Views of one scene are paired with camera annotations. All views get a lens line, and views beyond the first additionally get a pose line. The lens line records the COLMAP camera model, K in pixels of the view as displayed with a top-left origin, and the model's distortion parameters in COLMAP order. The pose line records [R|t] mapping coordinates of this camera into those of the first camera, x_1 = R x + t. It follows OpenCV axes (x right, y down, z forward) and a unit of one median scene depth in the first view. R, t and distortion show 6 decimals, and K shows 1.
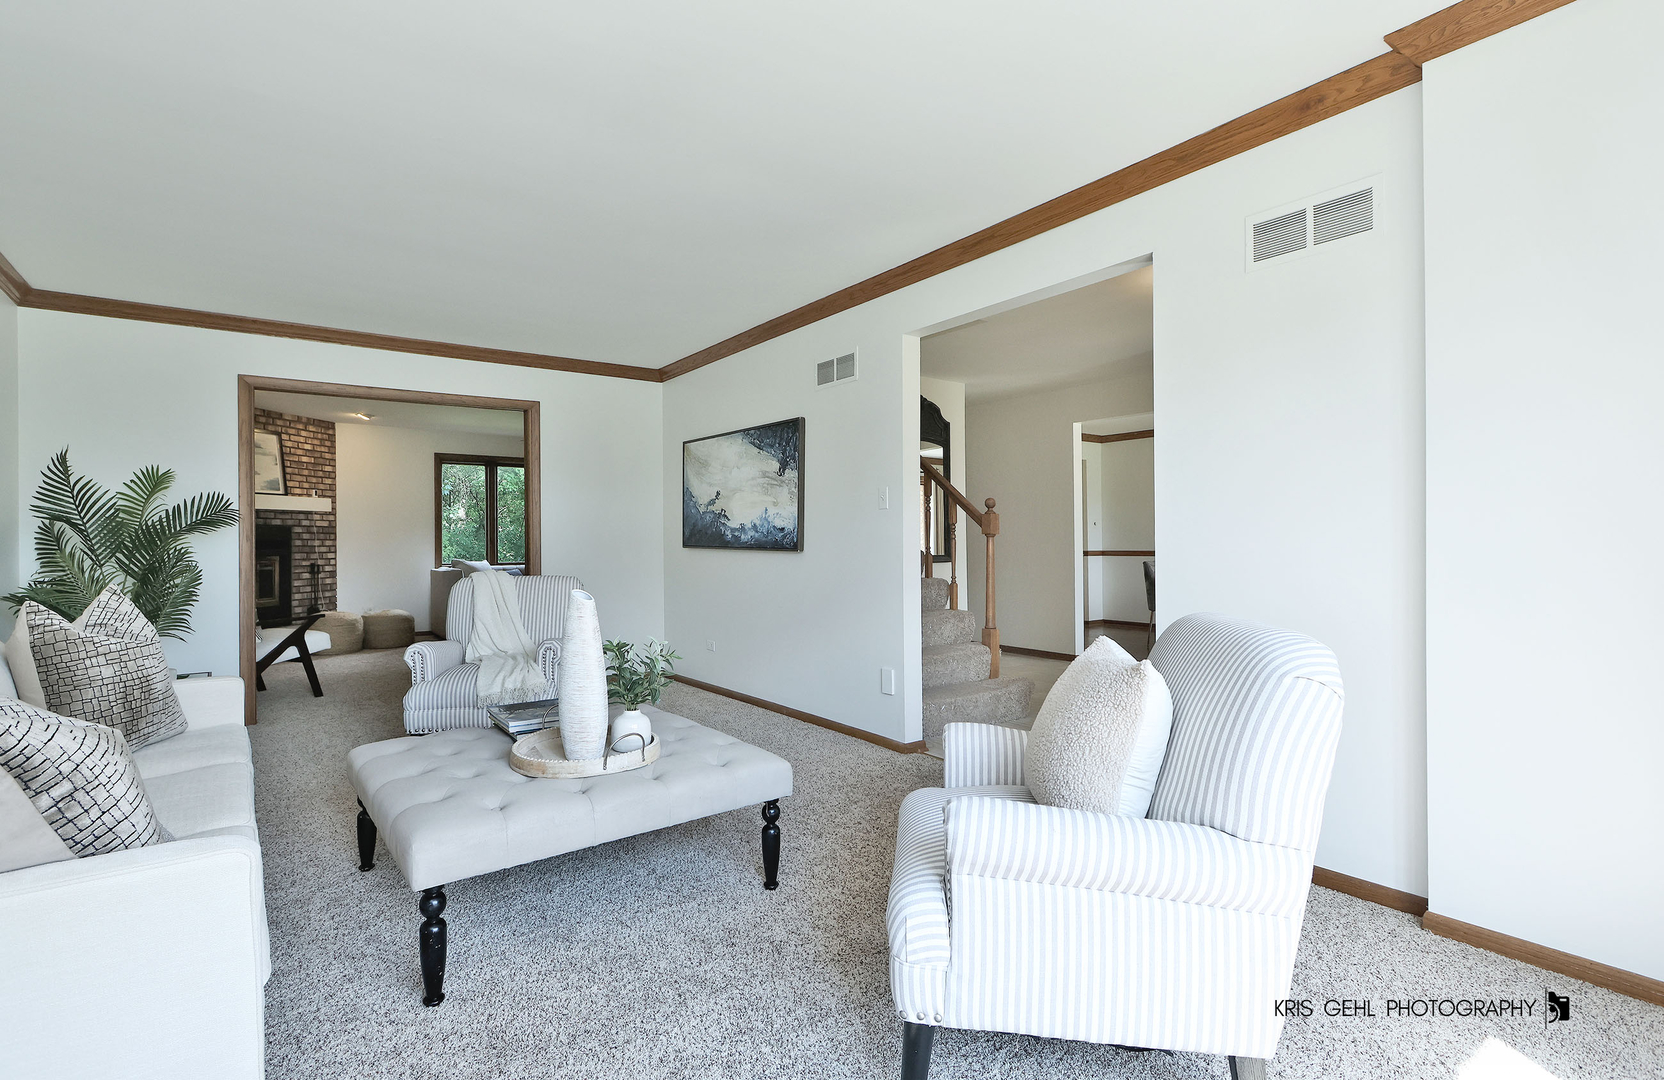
lens RADIAL K [[770.3, 0, 805.9], [0, 770.3, 523.5], [0, 0, 1]] dist [-0.000700, -0.000107]
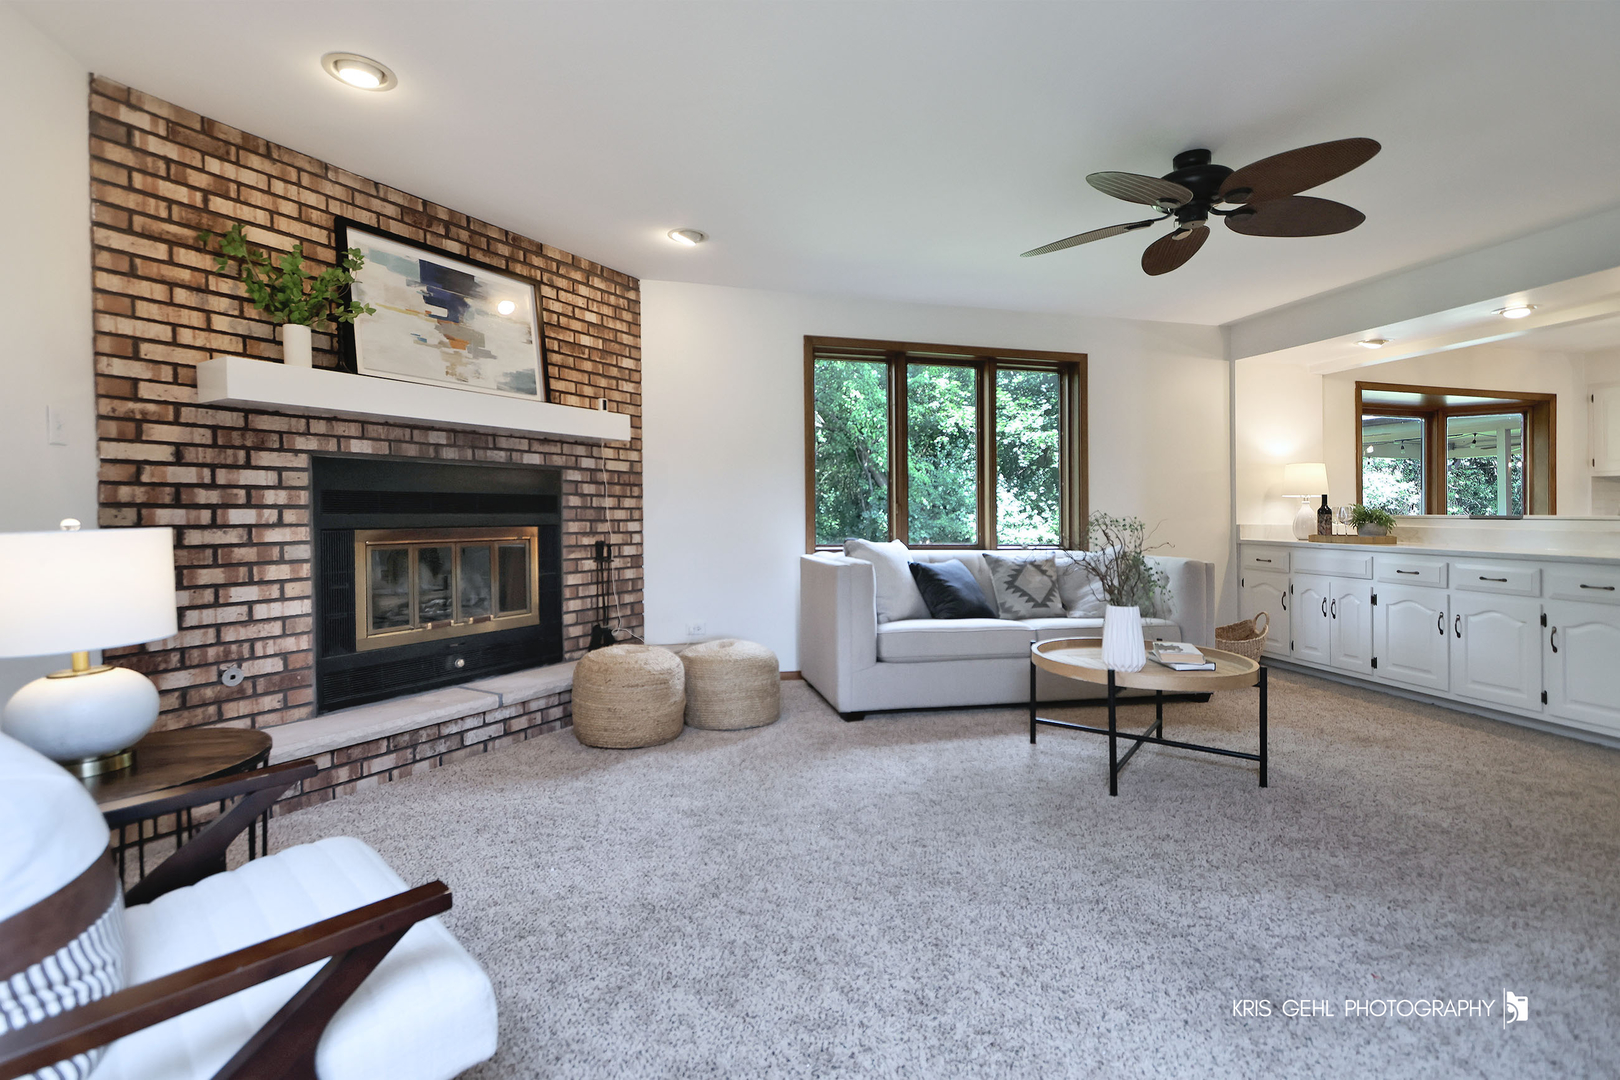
lens RADIAL K [[734.9, 0, 808.1], [0, 734.9, 513.9], [0, 0, 1]] dist [-0.001780, -0.000521]
pose [[0.931246, 0.009369, -0.364271, -0.329807], [-0.000024, 0.999671, 0.025650, 0.020700], [0.364391, -0.023878, 0.930940, 0.590879]]
